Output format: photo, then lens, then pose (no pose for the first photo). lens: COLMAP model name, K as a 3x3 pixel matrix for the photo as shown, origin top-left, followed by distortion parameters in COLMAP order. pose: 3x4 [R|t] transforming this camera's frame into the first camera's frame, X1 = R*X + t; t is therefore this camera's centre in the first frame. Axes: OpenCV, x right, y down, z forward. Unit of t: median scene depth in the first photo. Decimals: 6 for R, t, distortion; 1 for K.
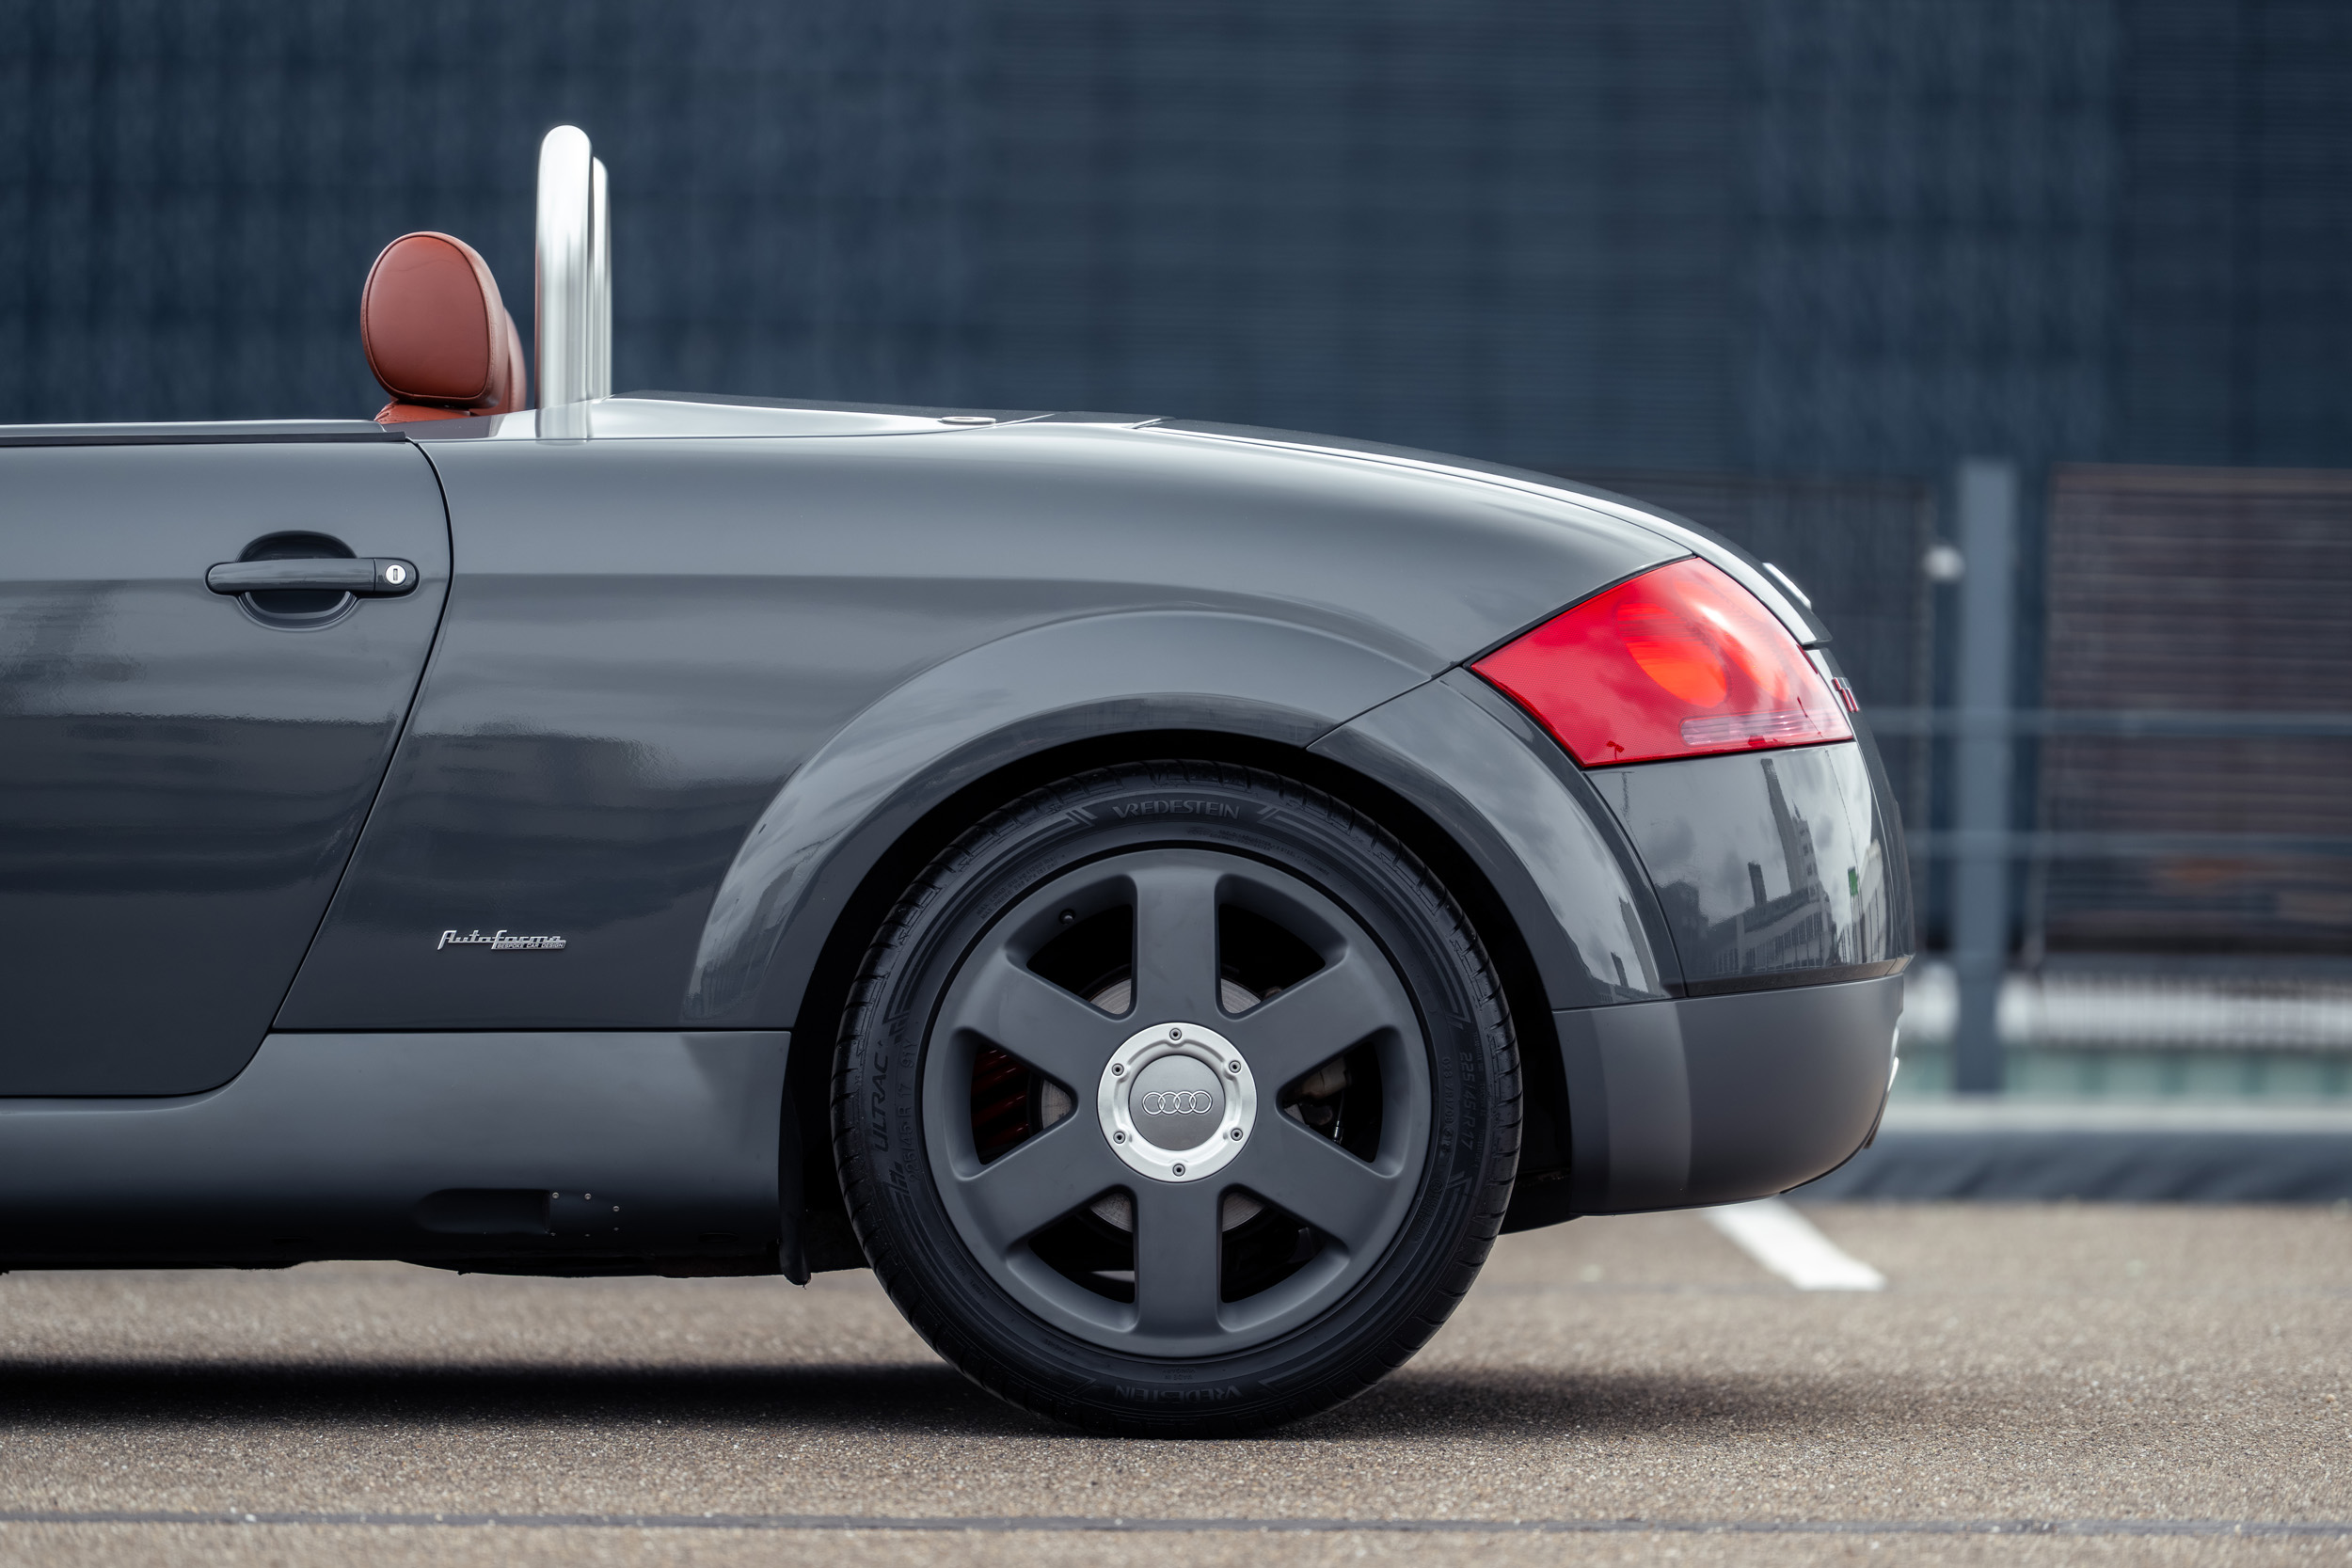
lens RADIAL K [[13542.8, 0, 1179.8], [0, 13542.8, 792.7], [0, 0, 1]] dist [0.456885, 0.000000]
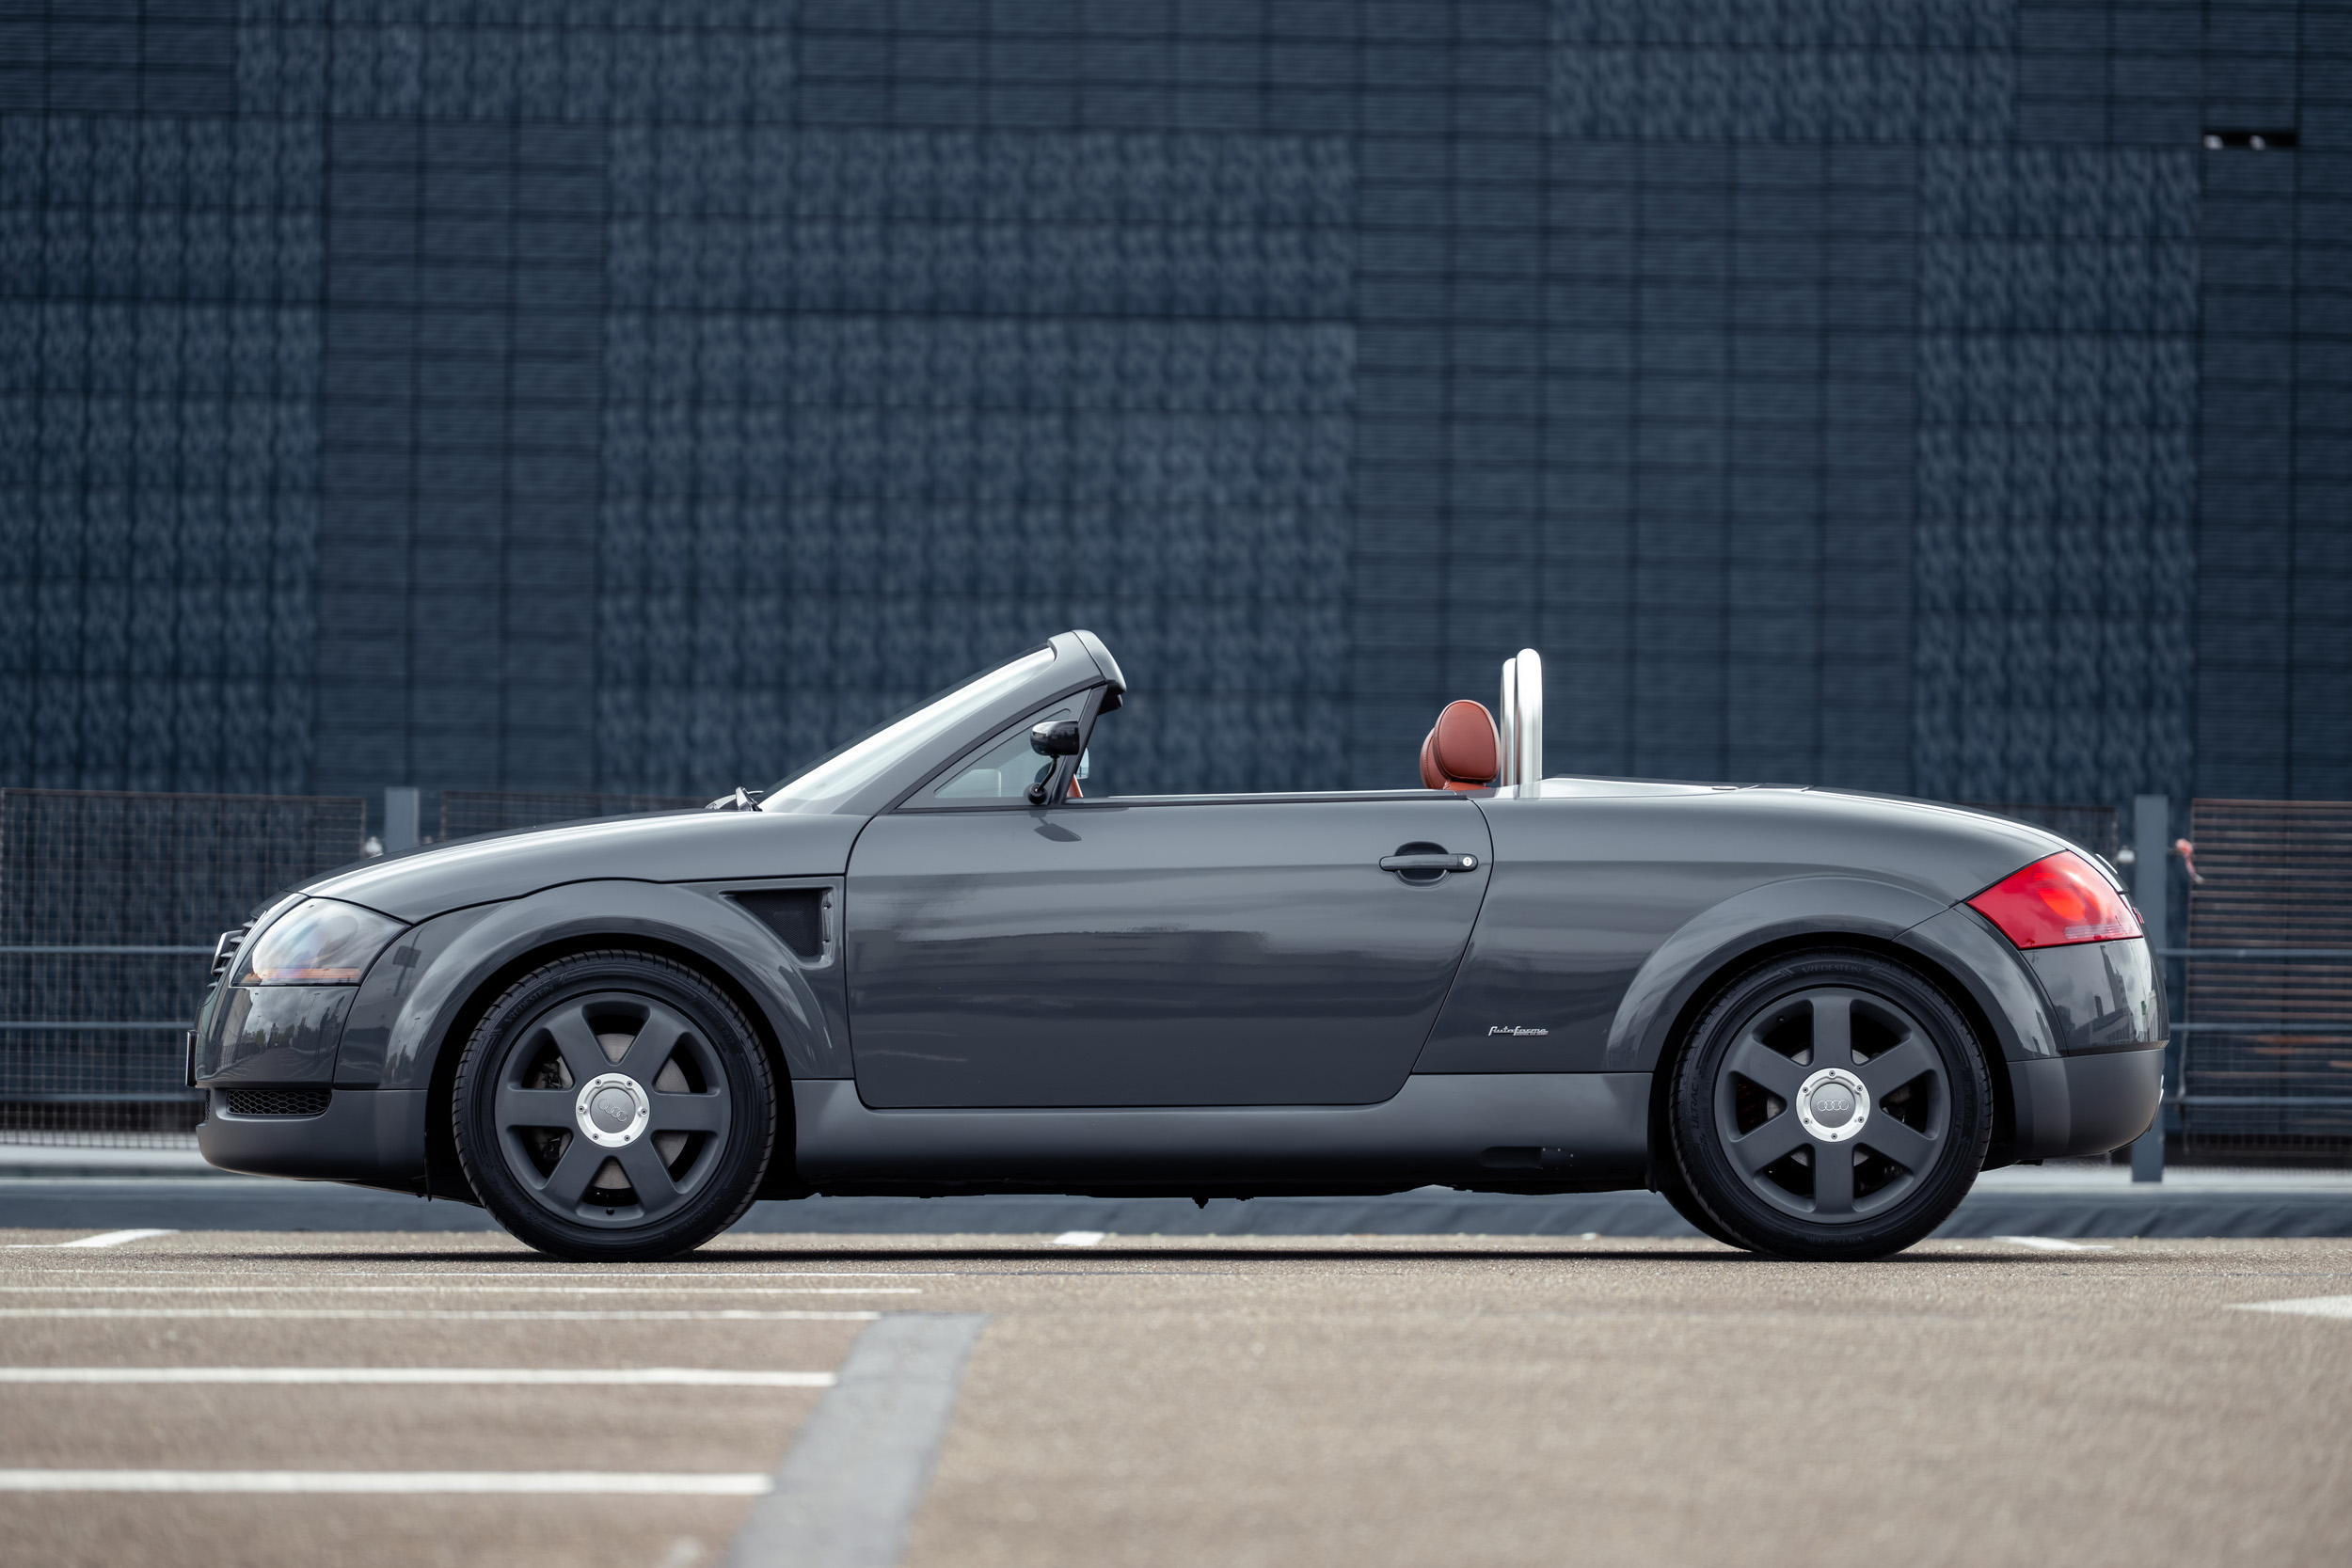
lens RADIAL K [[13542.8, 0, 1029.0], [0, 13542.8, 649.2], [0, 0, 1]] dist [0.456885, 0.000000]
pose [[0.999971, -0.004697, -0.006074, -0.114409], [0.004520, 0.999578, -0.028697, 0.011658], [0.006207, 0.028668, 0.999570, -1.159177]]
